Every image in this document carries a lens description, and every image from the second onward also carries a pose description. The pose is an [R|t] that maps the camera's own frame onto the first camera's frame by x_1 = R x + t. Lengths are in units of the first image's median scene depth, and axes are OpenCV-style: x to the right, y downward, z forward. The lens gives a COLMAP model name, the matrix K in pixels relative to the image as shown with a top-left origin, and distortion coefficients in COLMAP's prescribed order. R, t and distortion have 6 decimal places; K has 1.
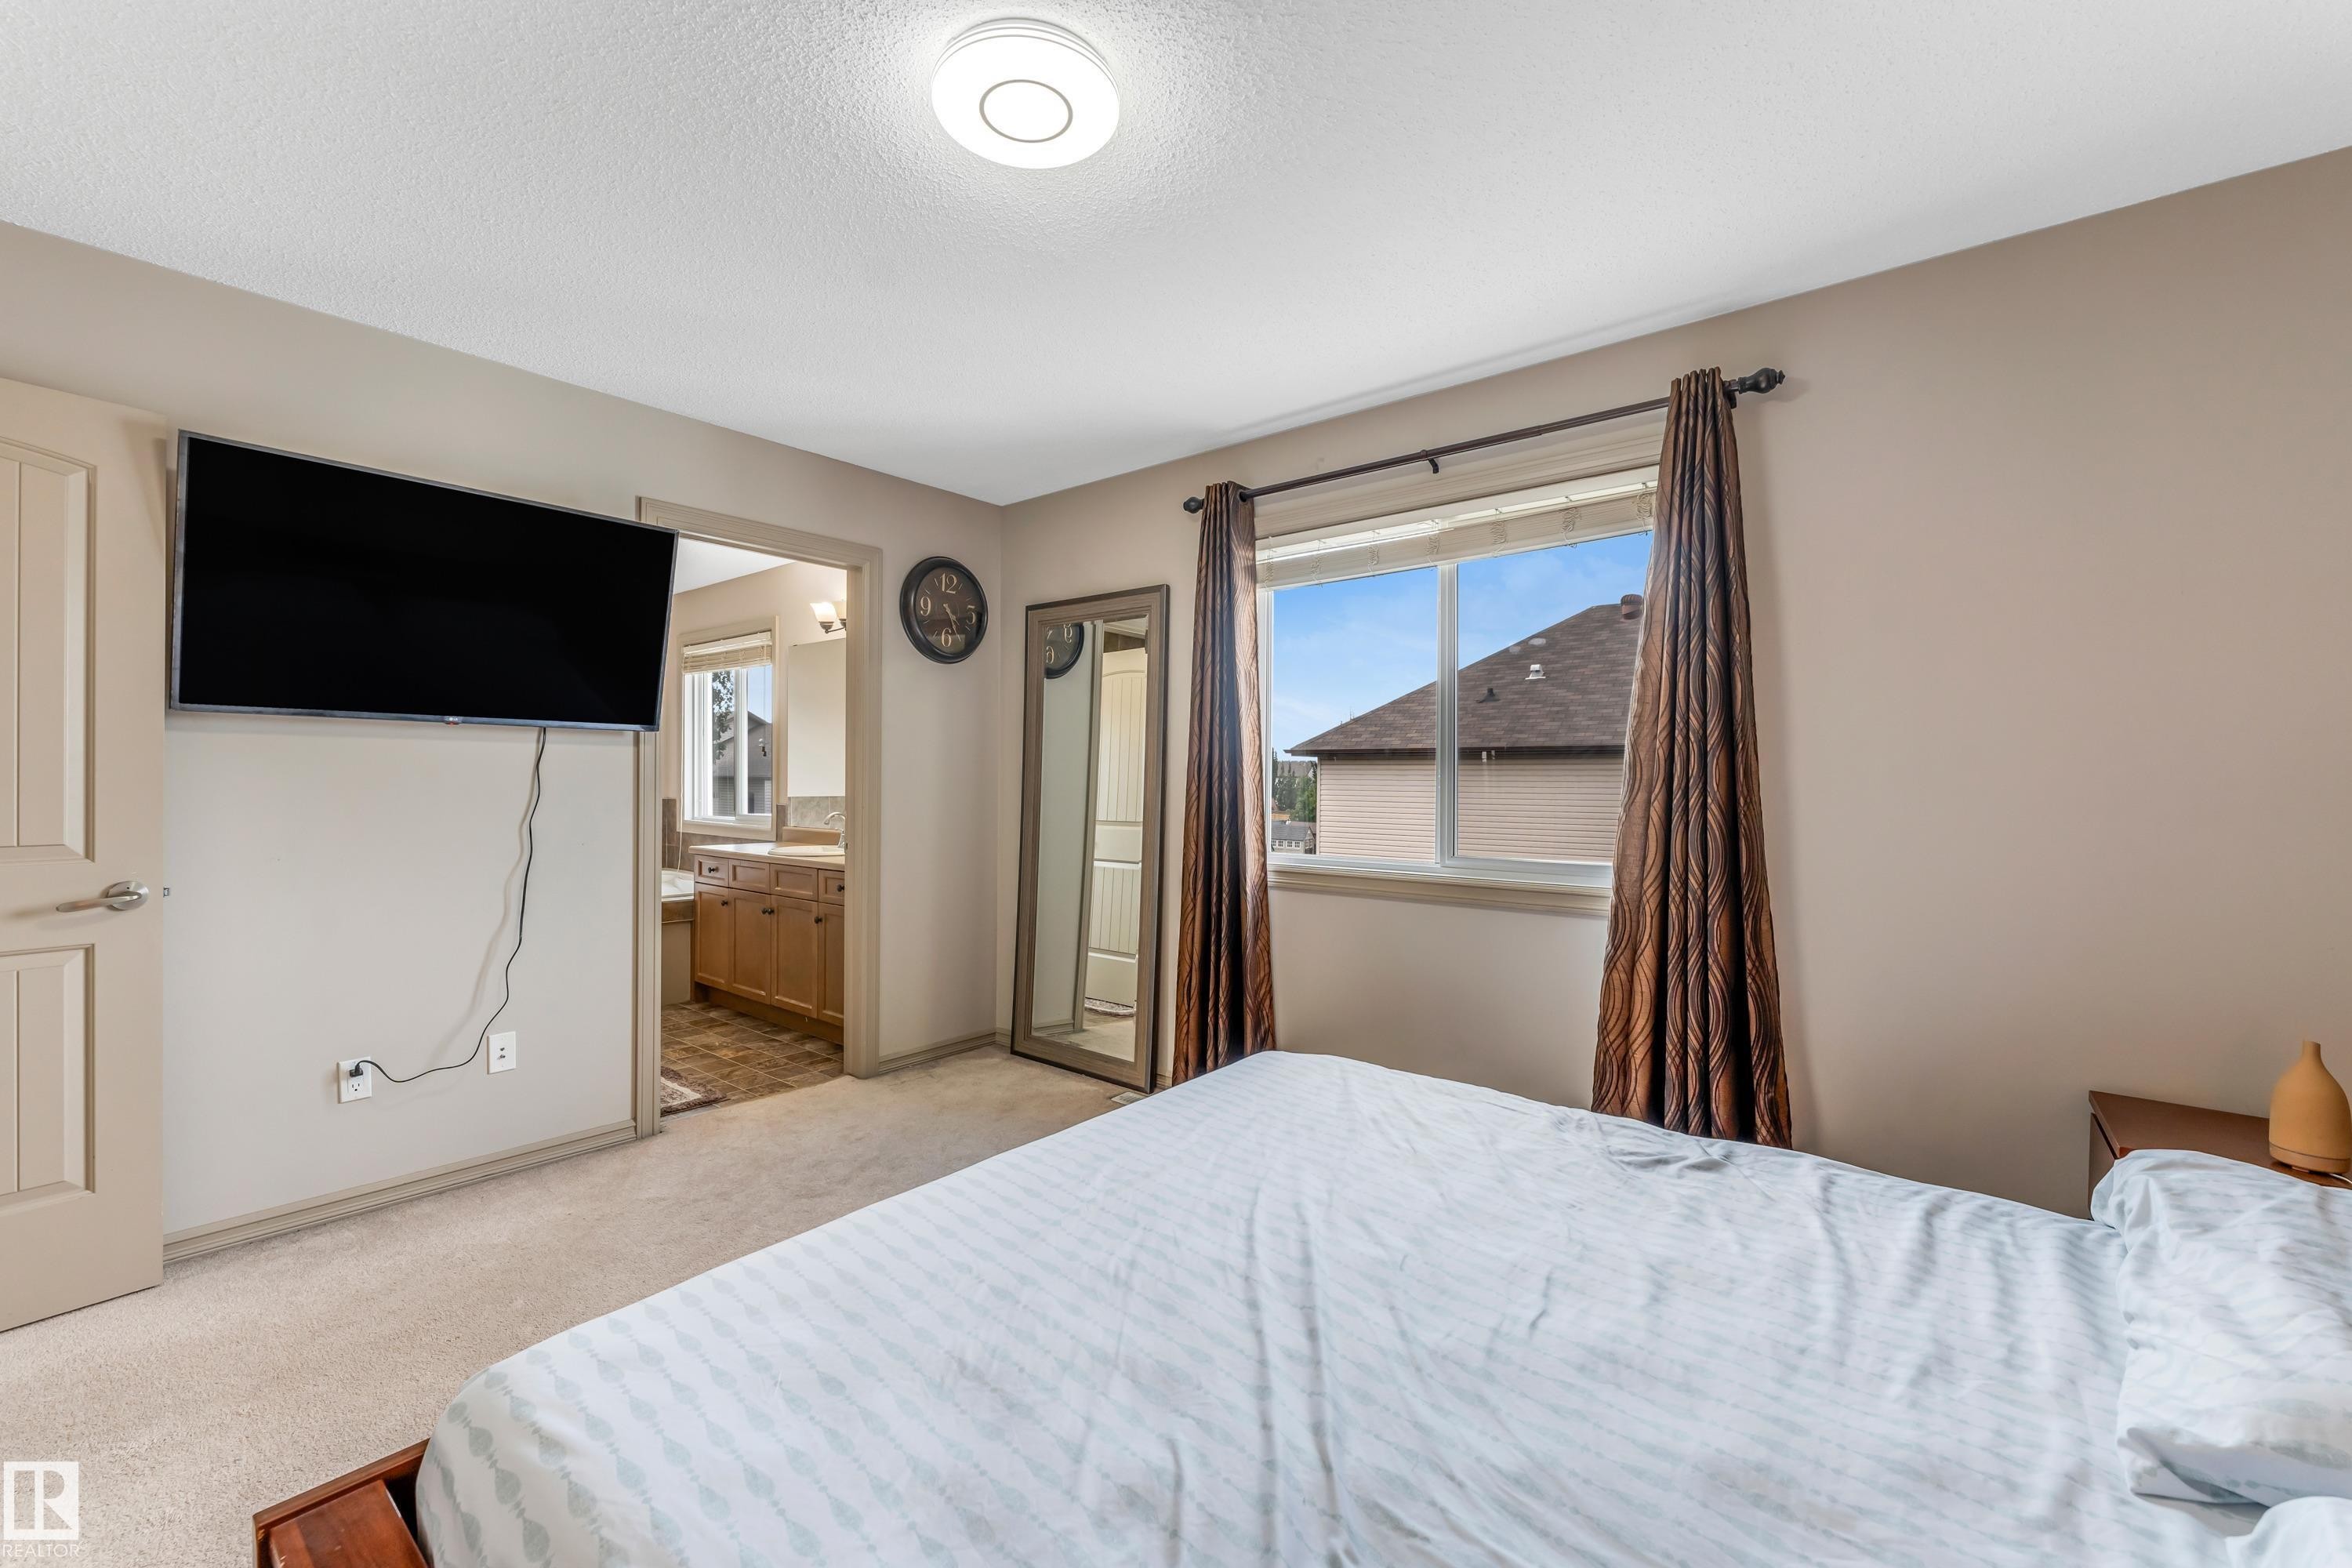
lens RADIAL K [[942.8, 0, 1155.2], [0, 942.8, 775.5], [0, 0, 1]] dist [0.000355, -0.000294]
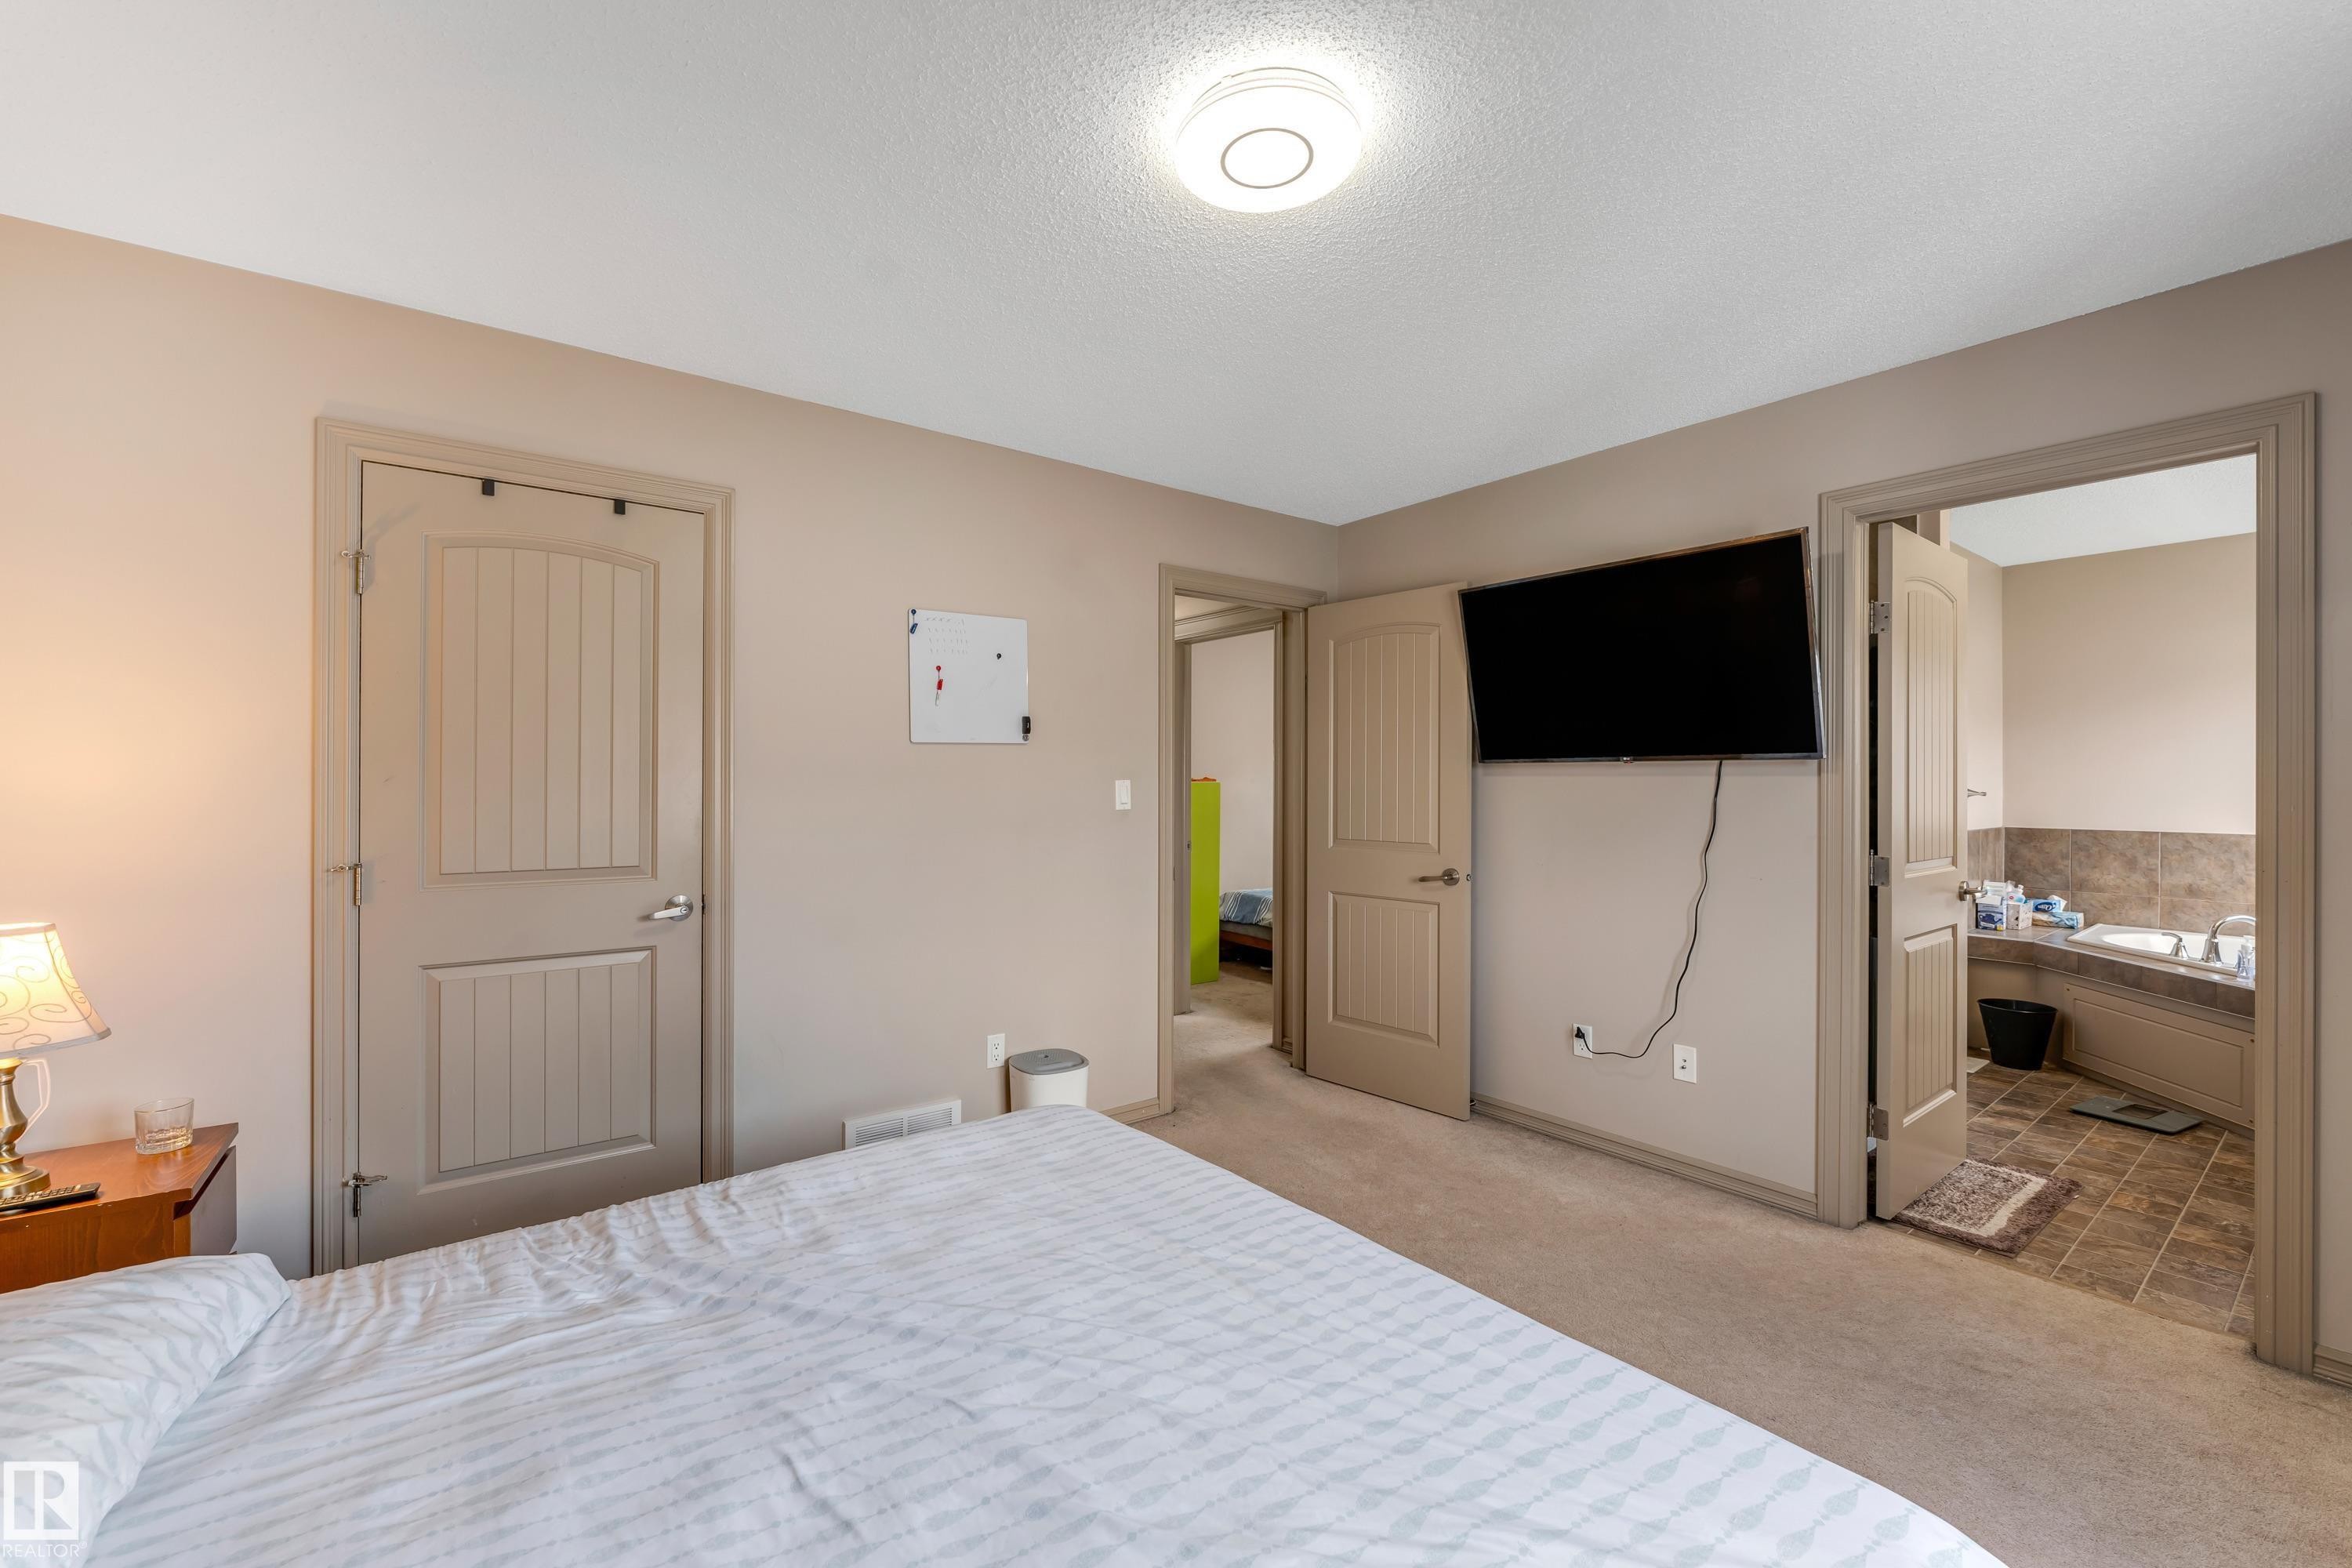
lens RADIAL K [[942.8, 0, 1155.2], [0, 942.8, 775.5], [0, 0, 1]] dist [0.000355, -0.000294]
pose [[-0.212641, -0.017139, -0.976980, 0.899386], [0.001558, 0.999839, -0.017879, -0.034931], [0.977129, -0.005324, -0.212580, 1.140983]]
